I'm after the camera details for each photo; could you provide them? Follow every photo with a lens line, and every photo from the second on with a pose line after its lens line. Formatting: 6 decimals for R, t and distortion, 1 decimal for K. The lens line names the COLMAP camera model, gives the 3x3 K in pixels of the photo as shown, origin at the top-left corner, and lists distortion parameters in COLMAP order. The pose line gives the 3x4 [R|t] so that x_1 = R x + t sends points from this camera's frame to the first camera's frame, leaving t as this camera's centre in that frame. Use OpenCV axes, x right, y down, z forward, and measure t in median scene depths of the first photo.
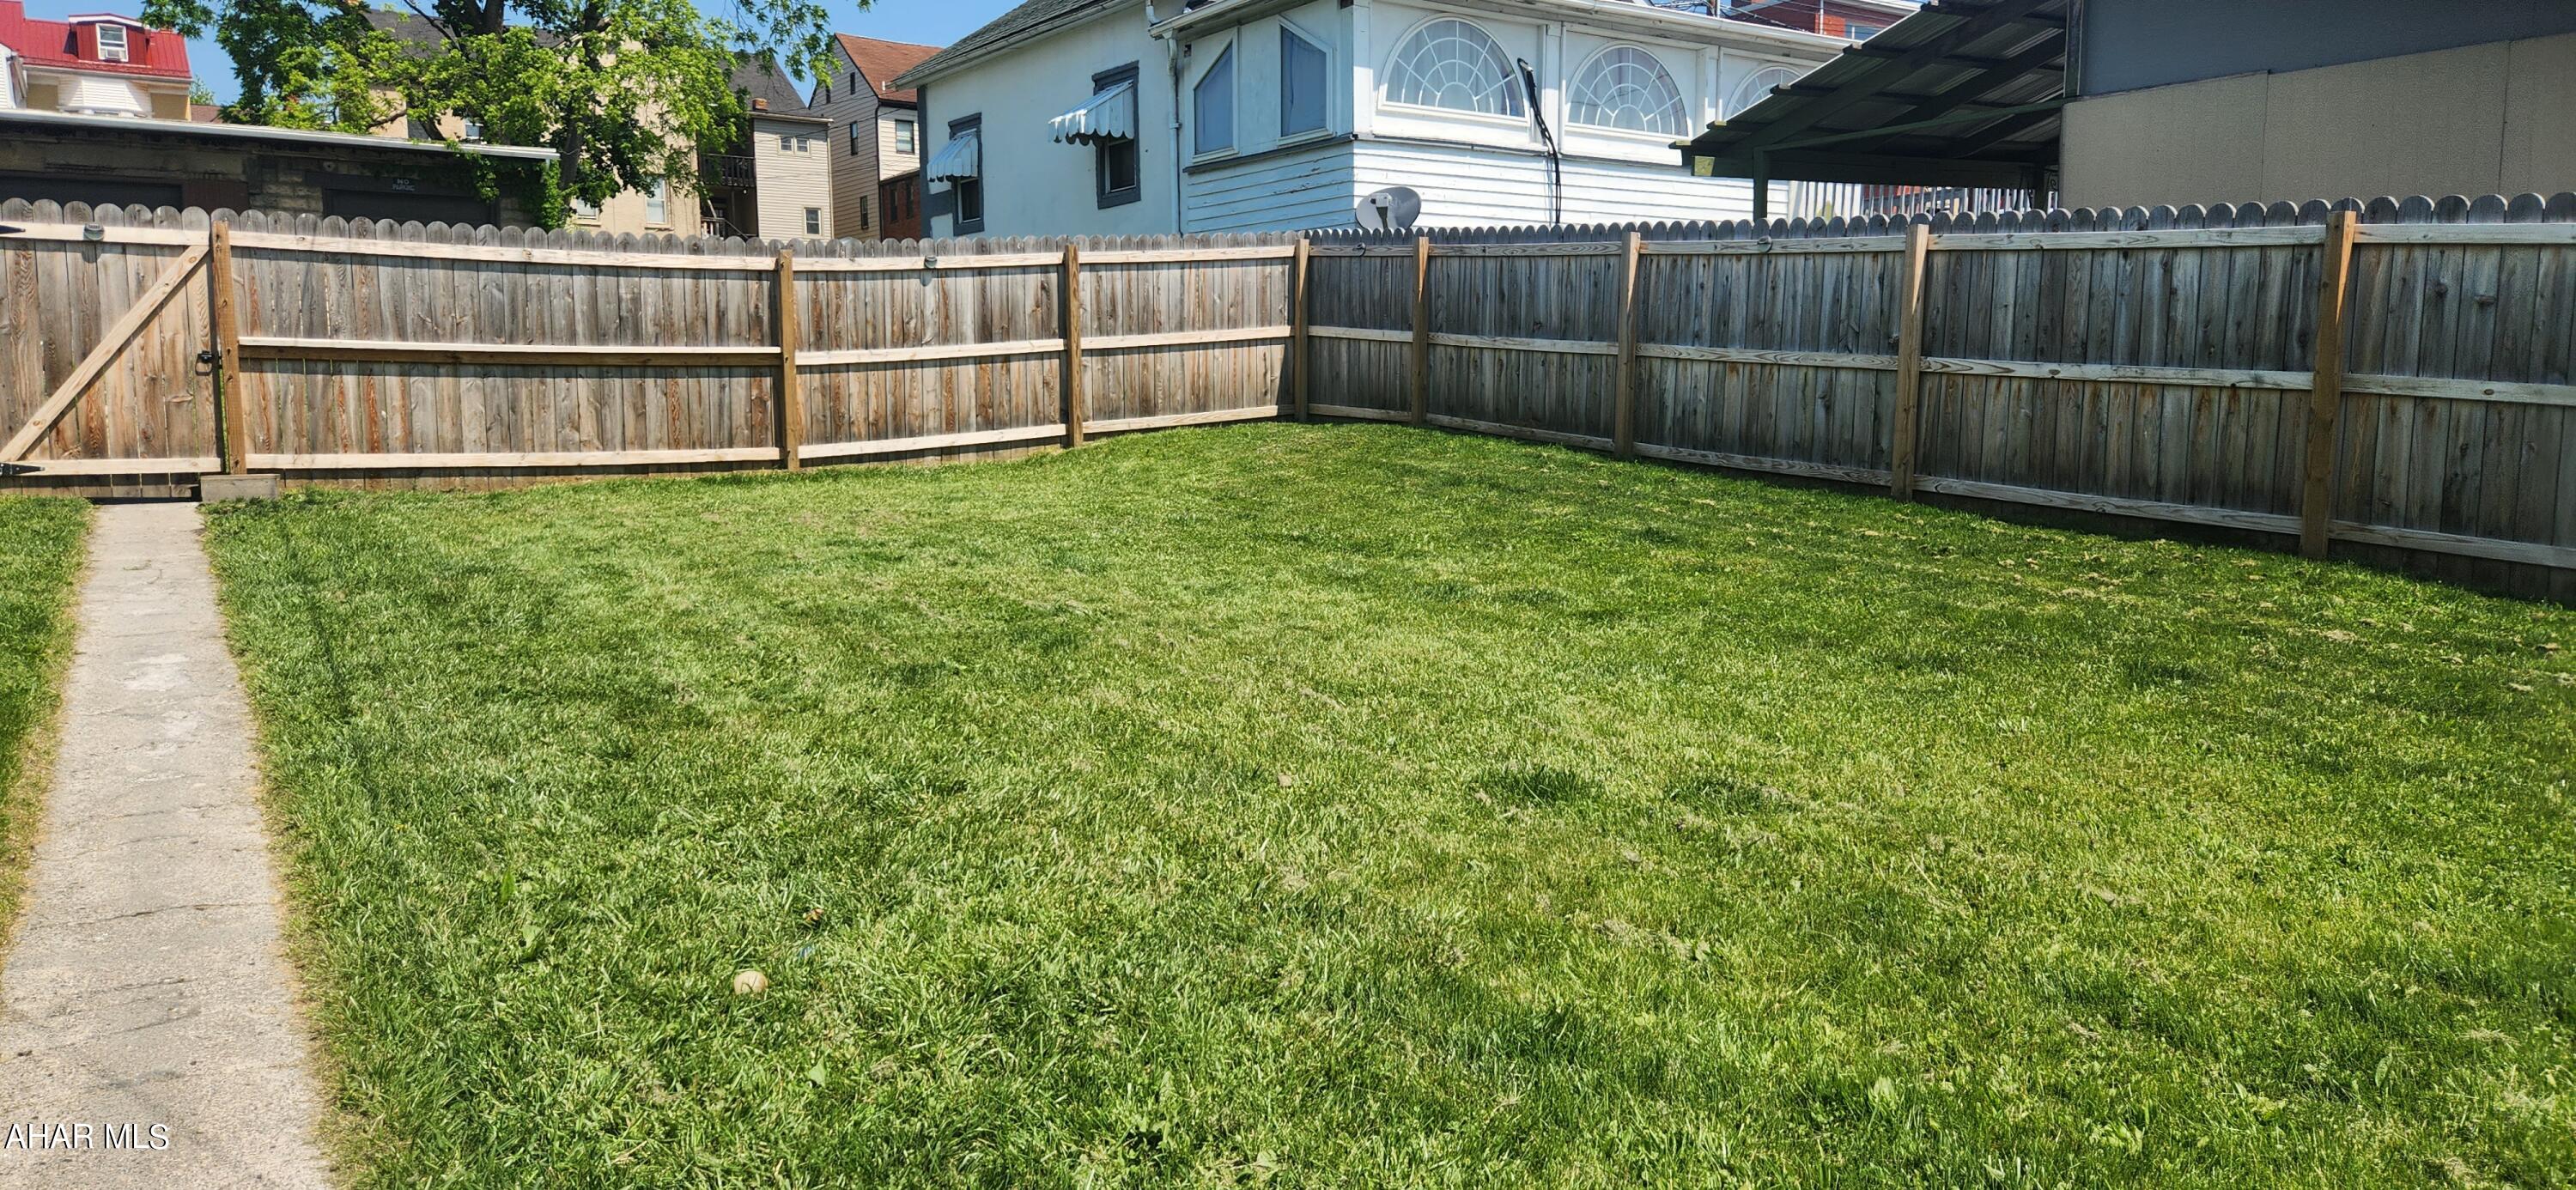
lens RADIAL K [[1749.9, 0, 1319.2], [0, 1749.9, 595.0], [0, 0, 1]] dist [0.083104, -0.076644]
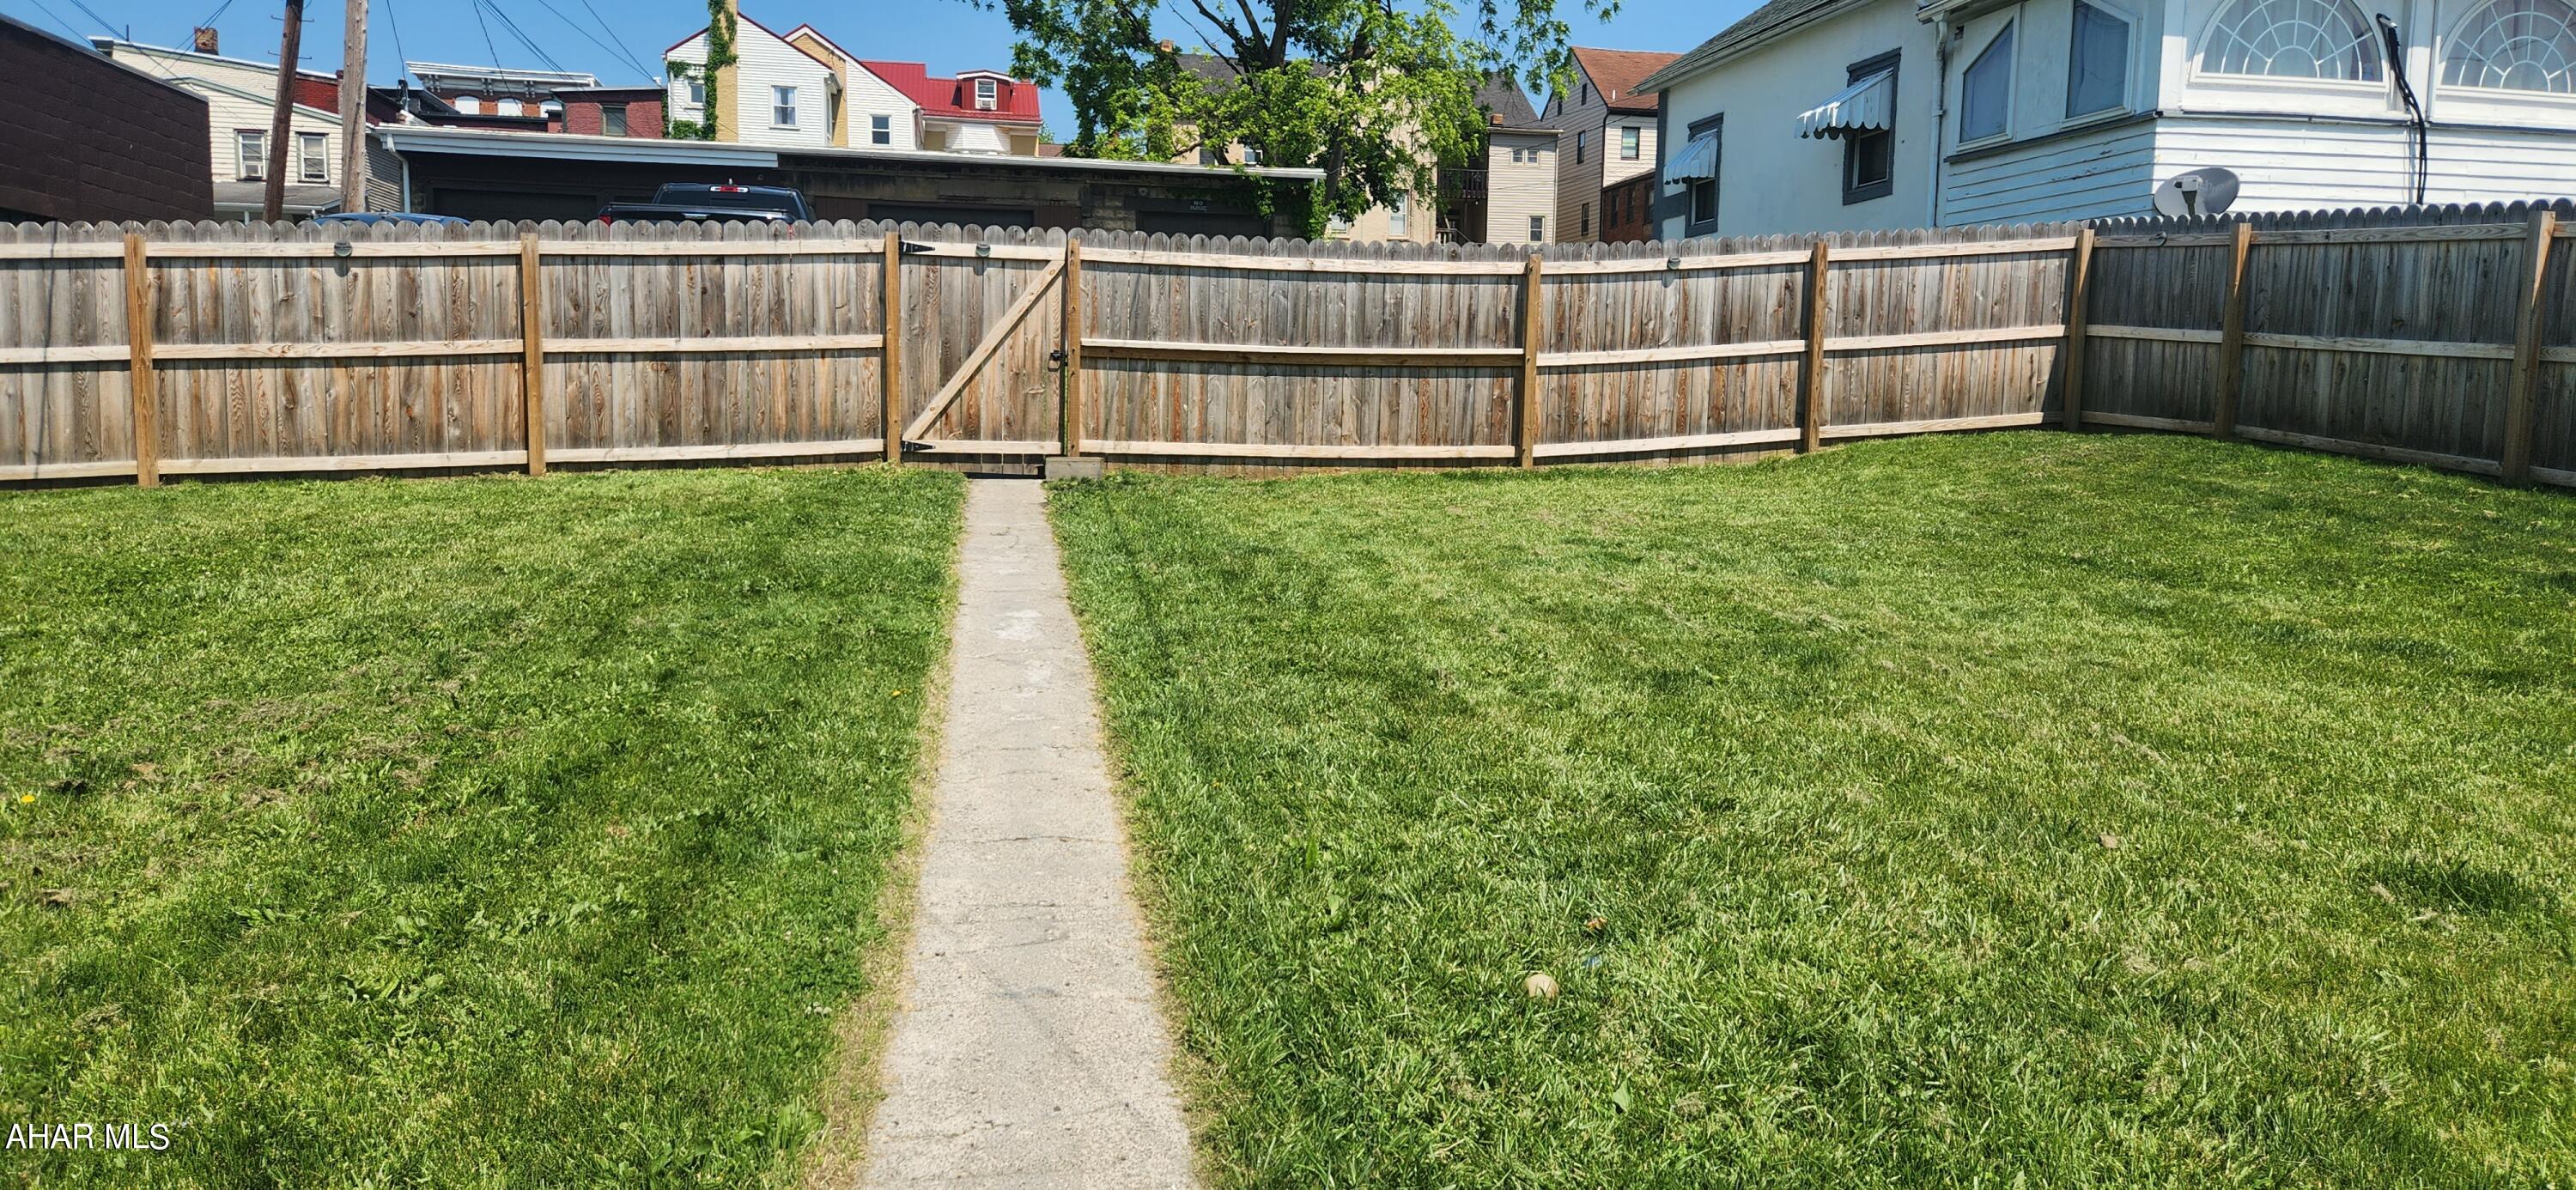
lens RADIAL K [[1748.2, 0, 1302.3], [0, 1748.2, 560.5], [0, 0, 1]] dist [0.094937, -0.088156]
pose [[0.920113, 0.054708, -0.387814, -0.021098], [-0.062671, 0.998003, -0.007906, -0.000600], [0.386607, 0.031579, 0.921704, 0.009349]]
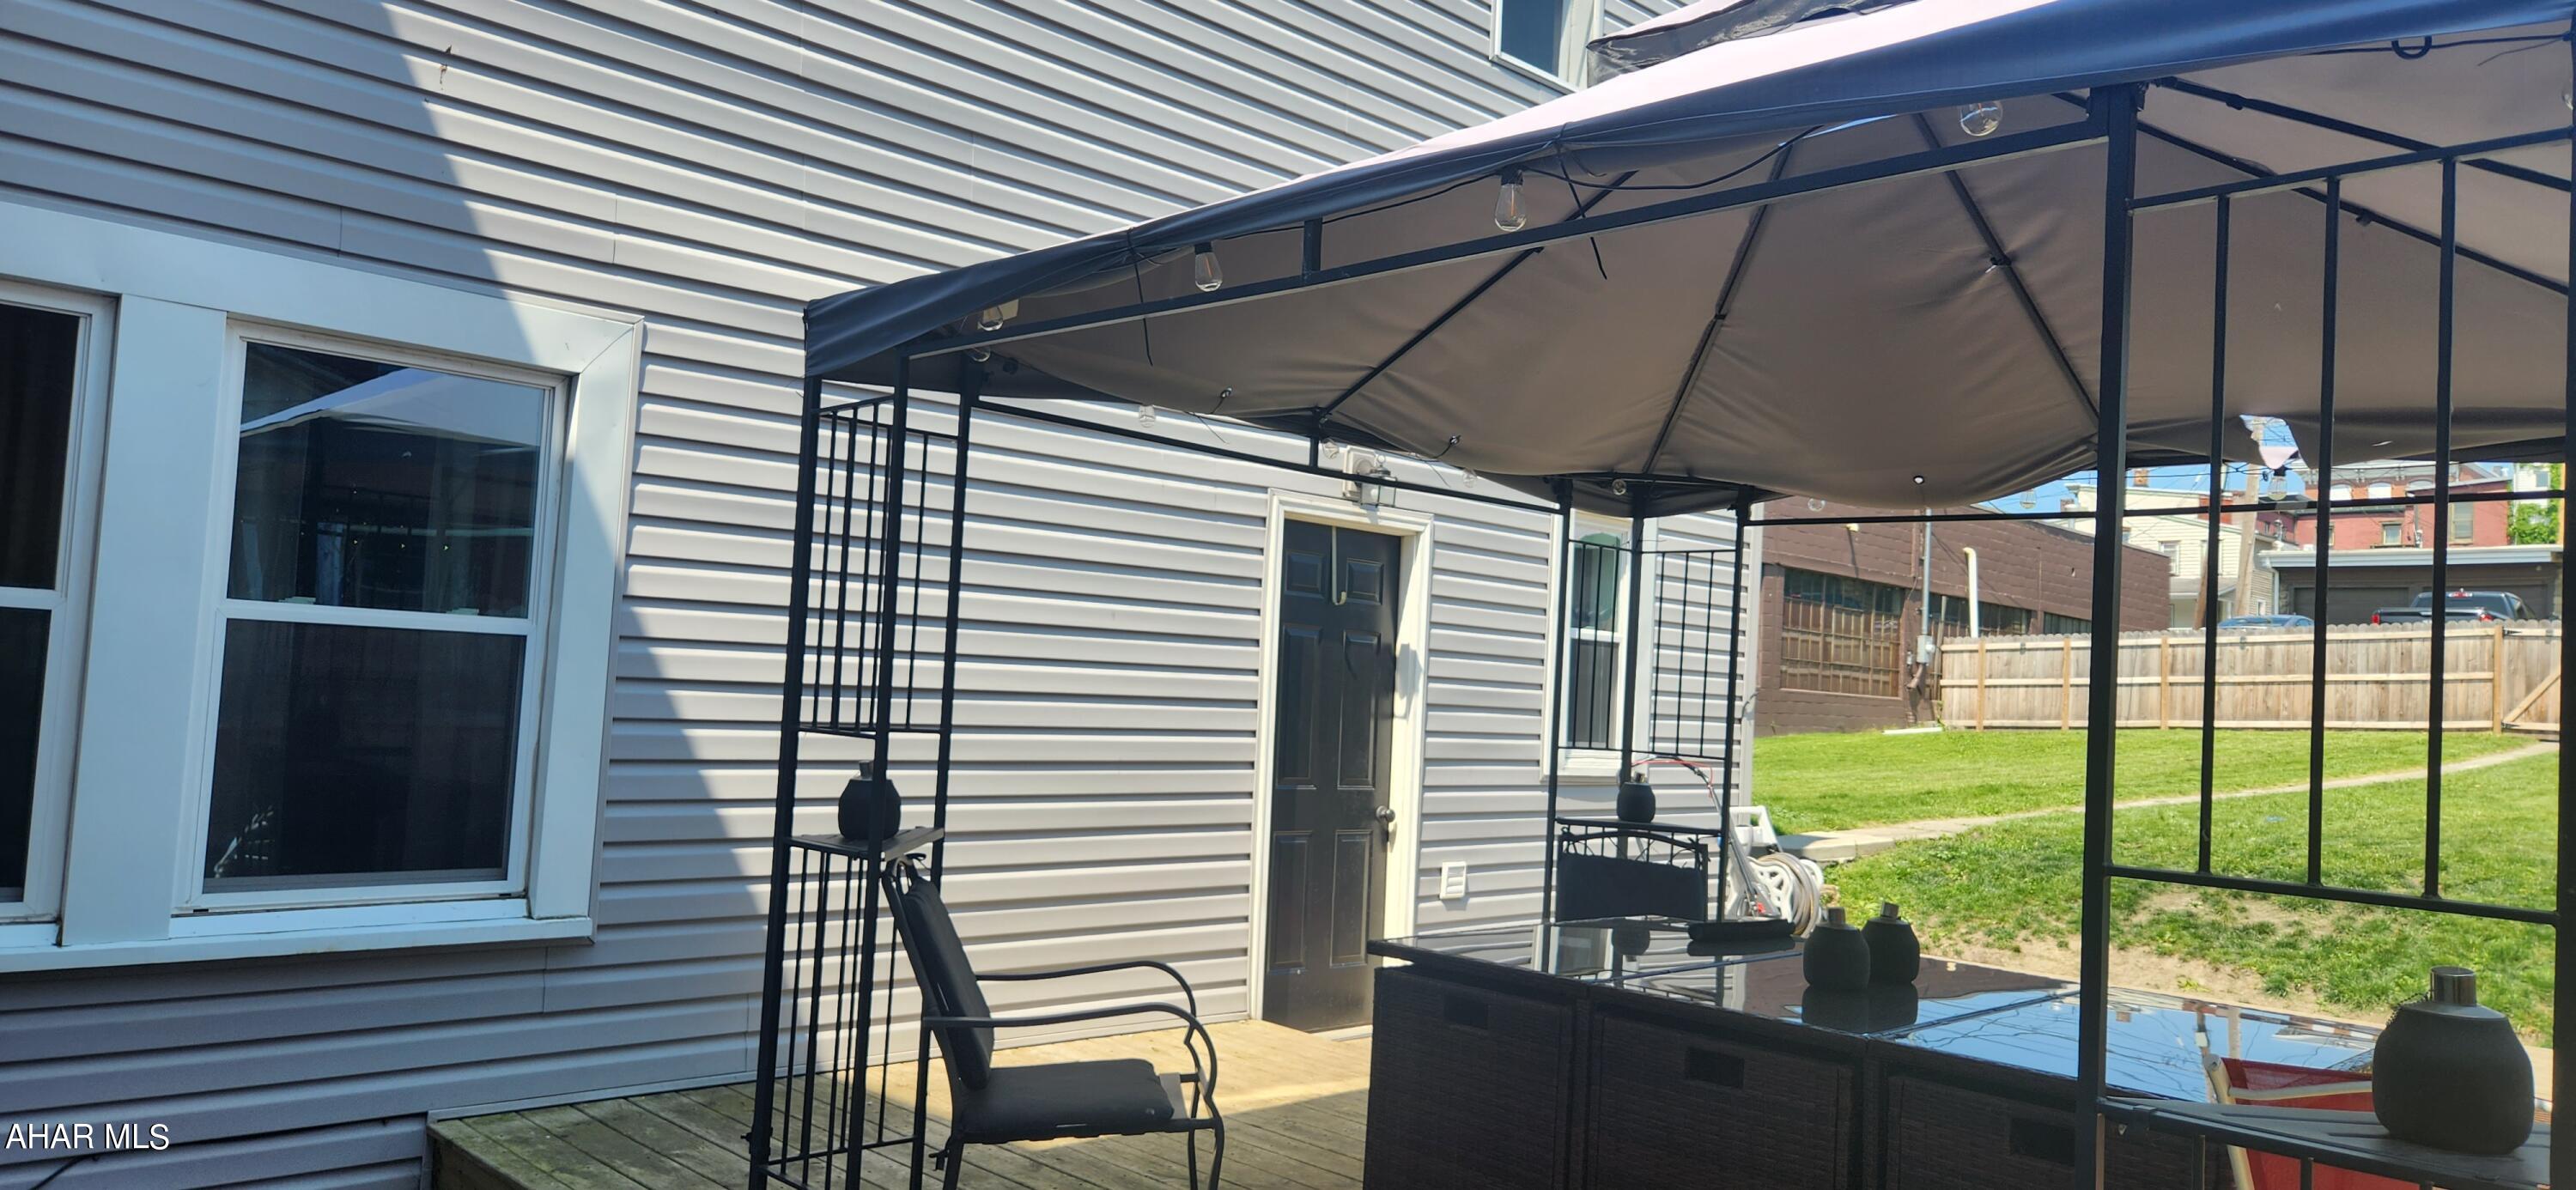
lens RADIAL K [[1725.2, 0, 1248.7], [0, 1725.2, 595.6], [0, 0, 1]] dist [-0.000771, -0.000074]
pose [[0.166517, -0.041882, -0.985149, 1.198388], [-0.156448, 0.985320, -0.068333, 0.168533], [0.973548, 0.165503, 0.157520, -0.996605]]
